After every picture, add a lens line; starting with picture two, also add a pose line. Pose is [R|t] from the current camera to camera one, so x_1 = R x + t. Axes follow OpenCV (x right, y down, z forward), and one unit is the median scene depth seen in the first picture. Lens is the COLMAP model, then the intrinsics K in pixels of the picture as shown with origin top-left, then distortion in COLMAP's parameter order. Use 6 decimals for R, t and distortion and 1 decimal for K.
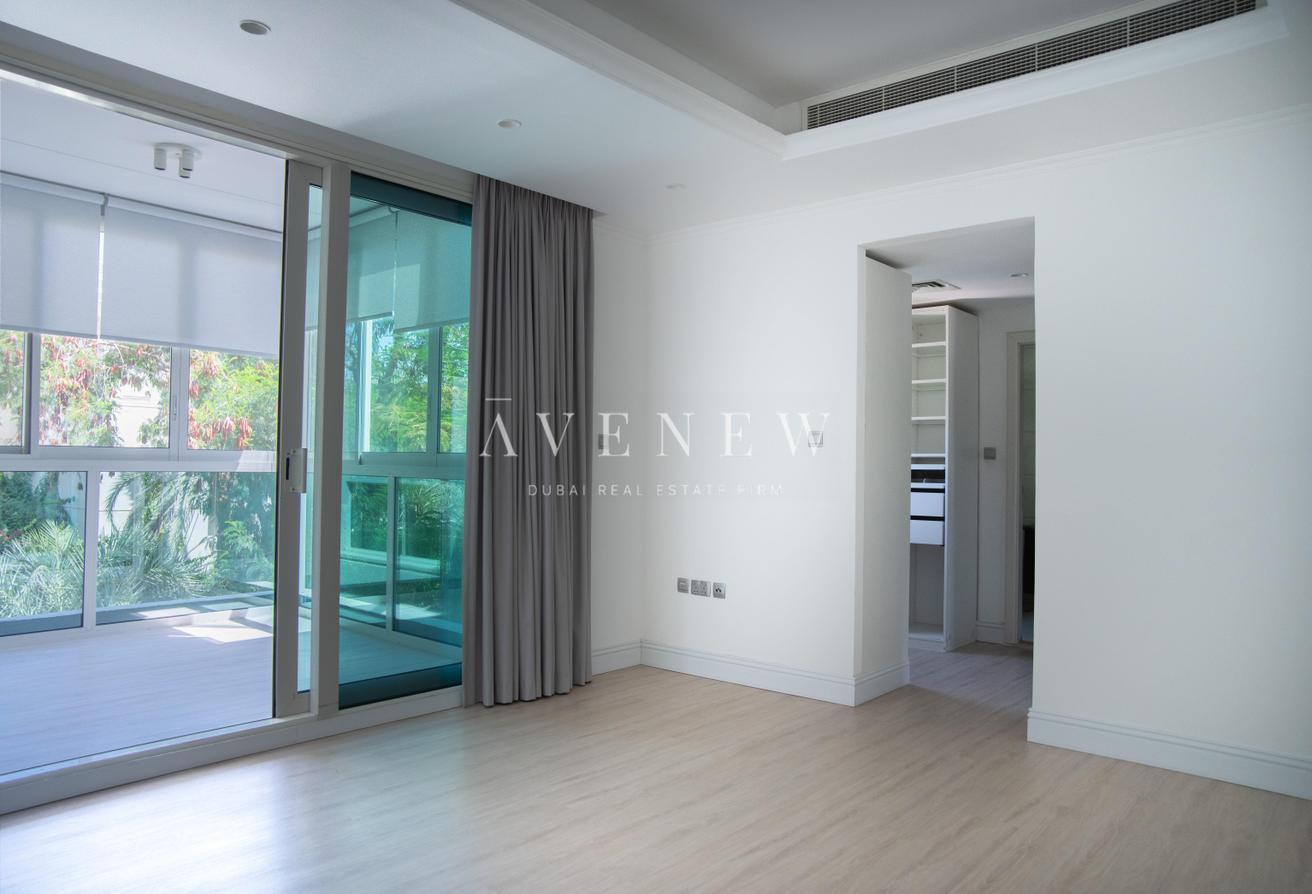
lens RADIAL K [[1094.7, 0, 656.0], [0, 1094.7, 447.0], [0, 0, 1]] dist [-0.102731, 0.003416]
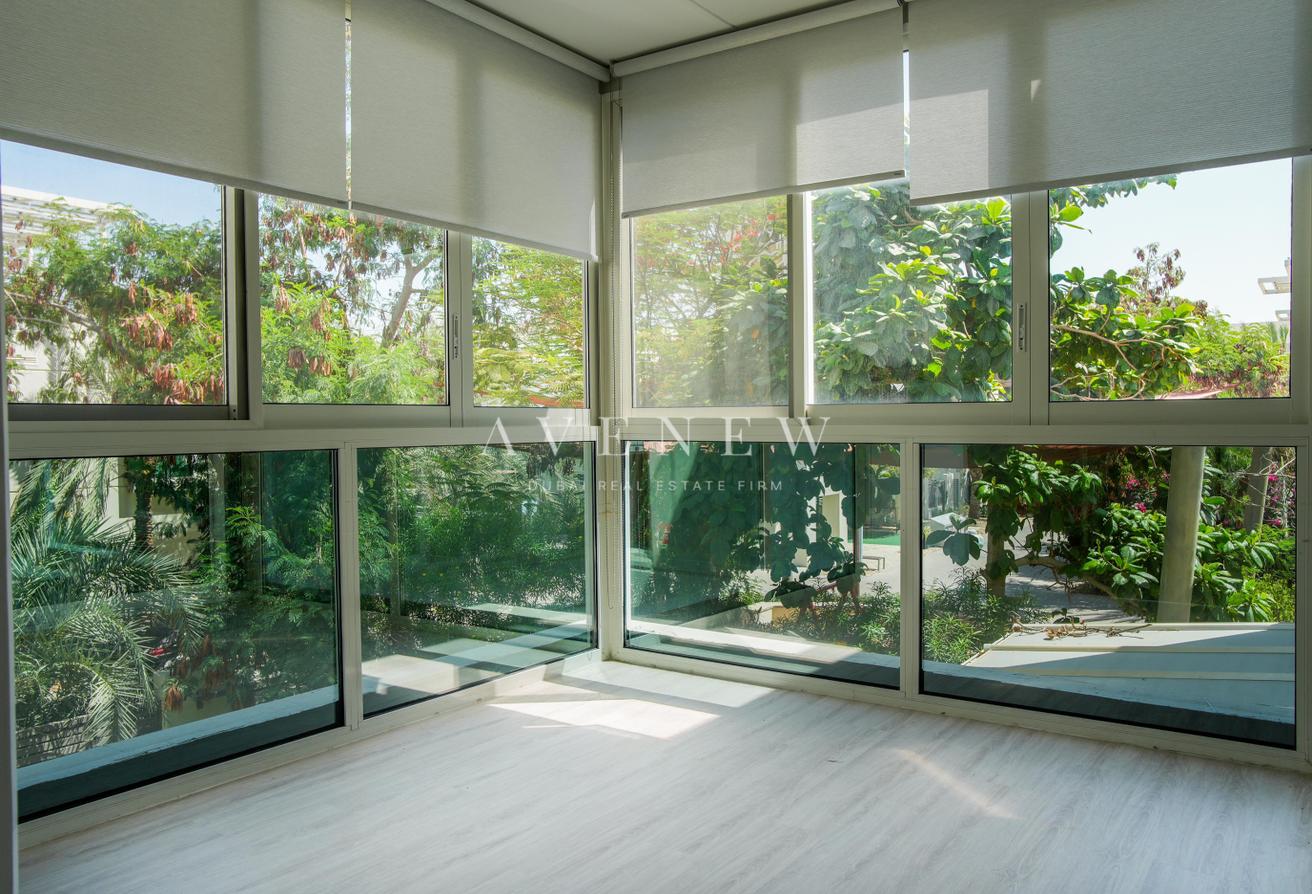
lens RADIAL K [[1000.2, 0, 649.7], [0, 1000.2, 446.0], [0, 0, 1]] dist [-0.100643, 0.102193]
pose [[0.979456, -0.029735, 0.199453, -0.490940], [0.022080, 0.998936, 0.040498, 0.004004], [-0.200445, -0.035262, 0.979070, 0.473328]]
